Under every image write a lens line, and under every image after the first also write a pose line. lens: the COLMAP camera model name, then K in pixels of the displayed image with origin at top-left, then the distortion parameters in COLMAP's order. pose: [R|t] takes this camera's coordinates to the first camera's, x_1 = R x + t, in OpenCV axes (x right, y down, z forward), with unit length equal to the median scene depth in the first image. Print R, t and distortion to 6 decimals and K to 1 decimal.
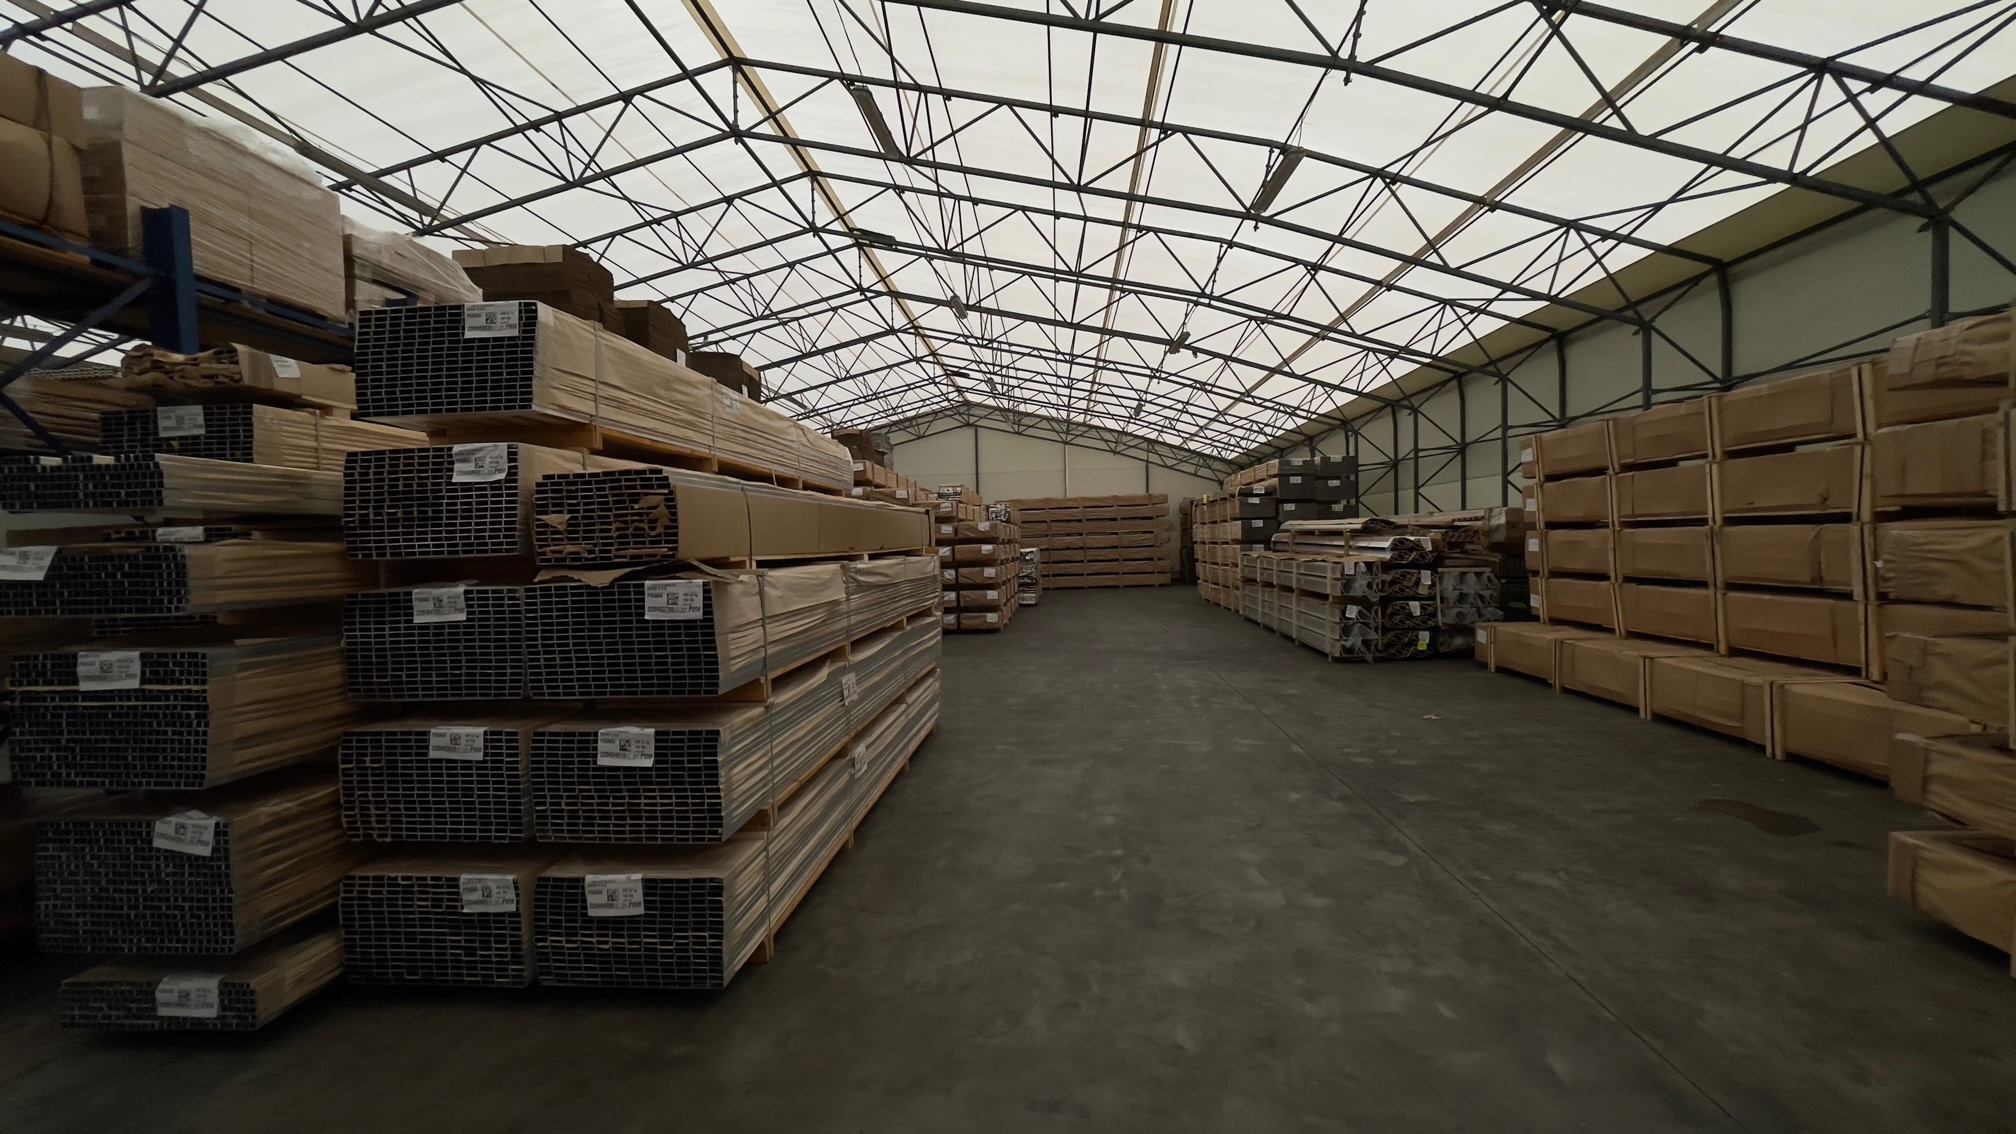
lens RADIAL K [[813.5, 0, 1006.6], [0, 813.5, 574.8], [0, 0, 1]] dist [-0.003243, -0.000197]
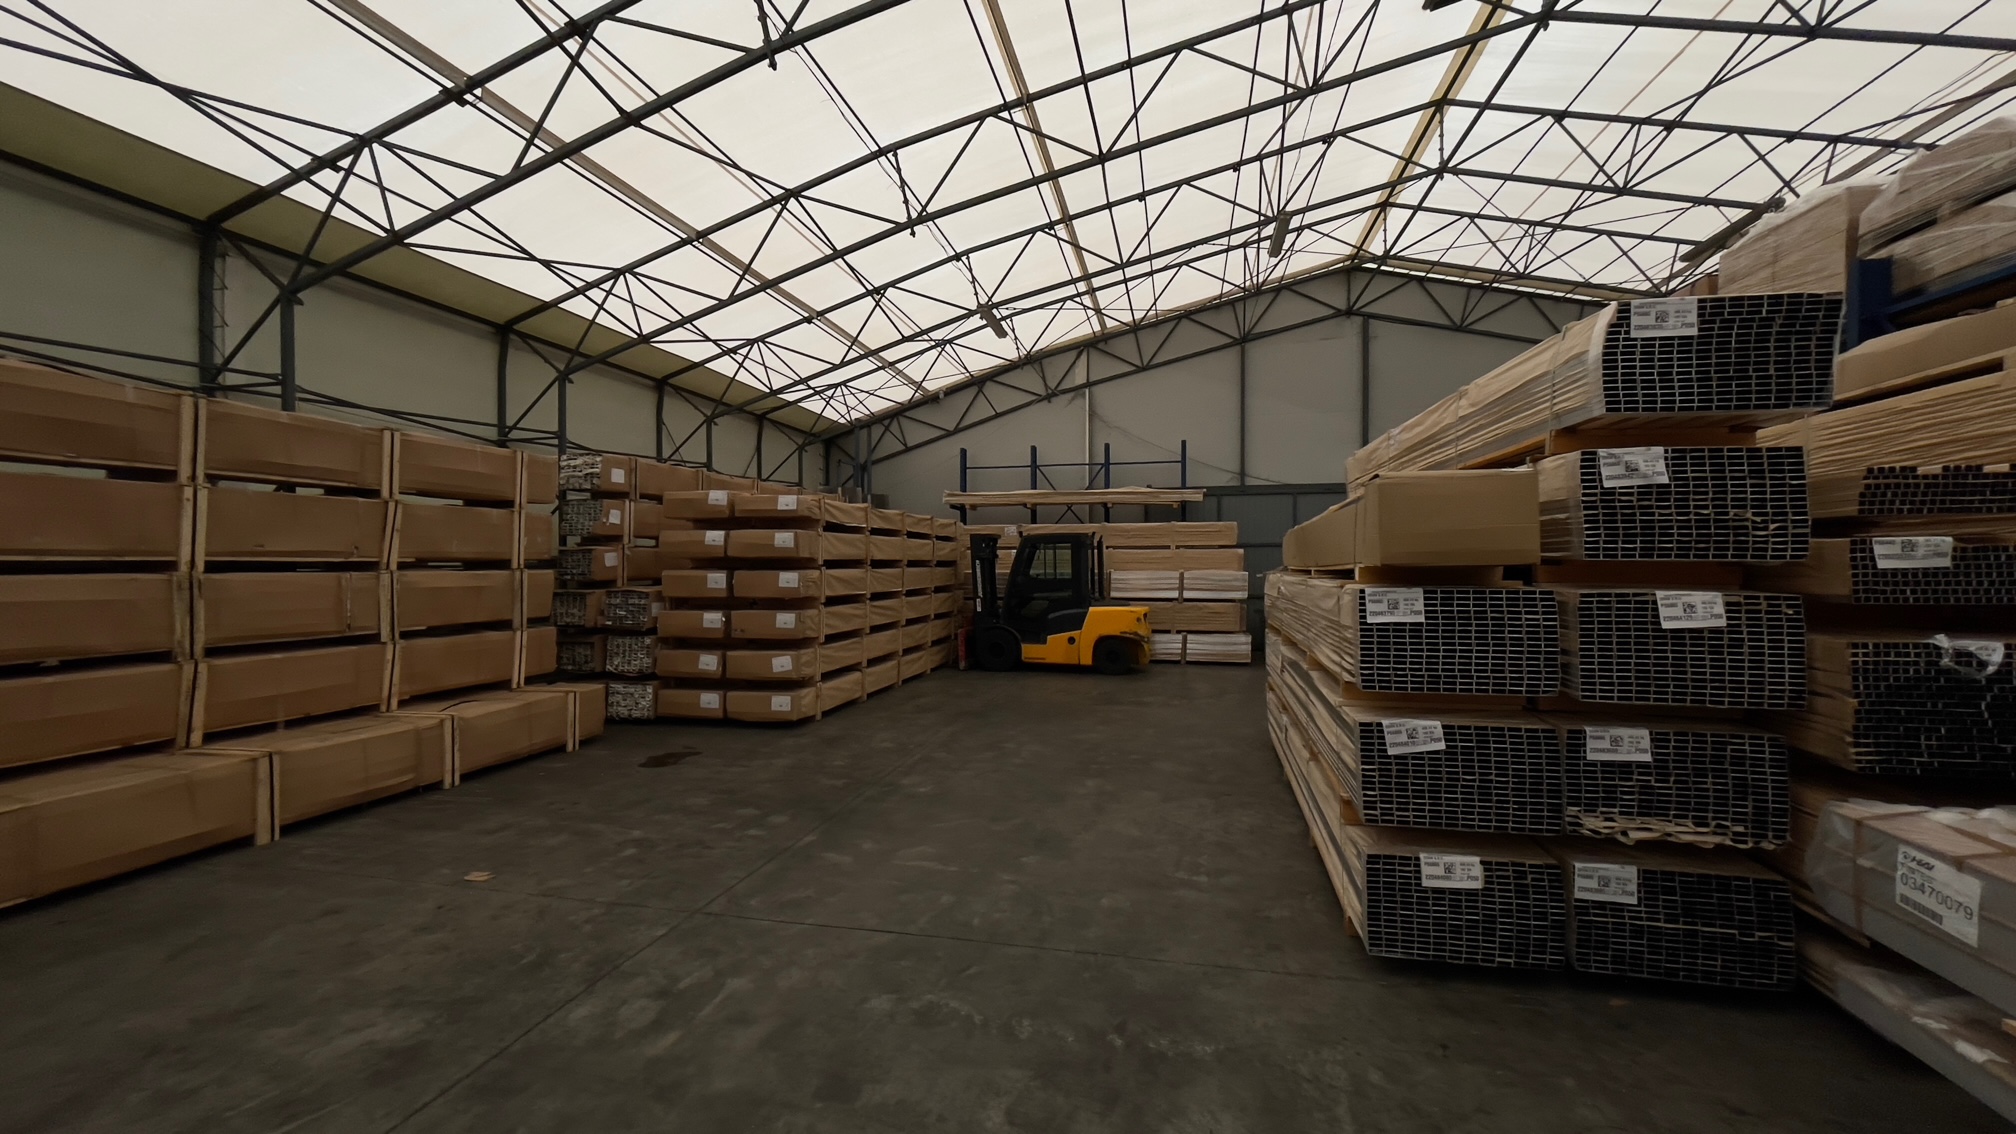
lens RADIAL K [[813.5, 0, 1012.2], [0, 813.5, 563.2], [0, 0, 1]] dist [-0.003243, -0.000197]
pose [[-0.990444, 0.034319, 0.133579, 0.053792], [0.039316, 0.998615, 0.034952, -0.073739], [-0.132194, 0.039870, -0.990422, 1.839183]]
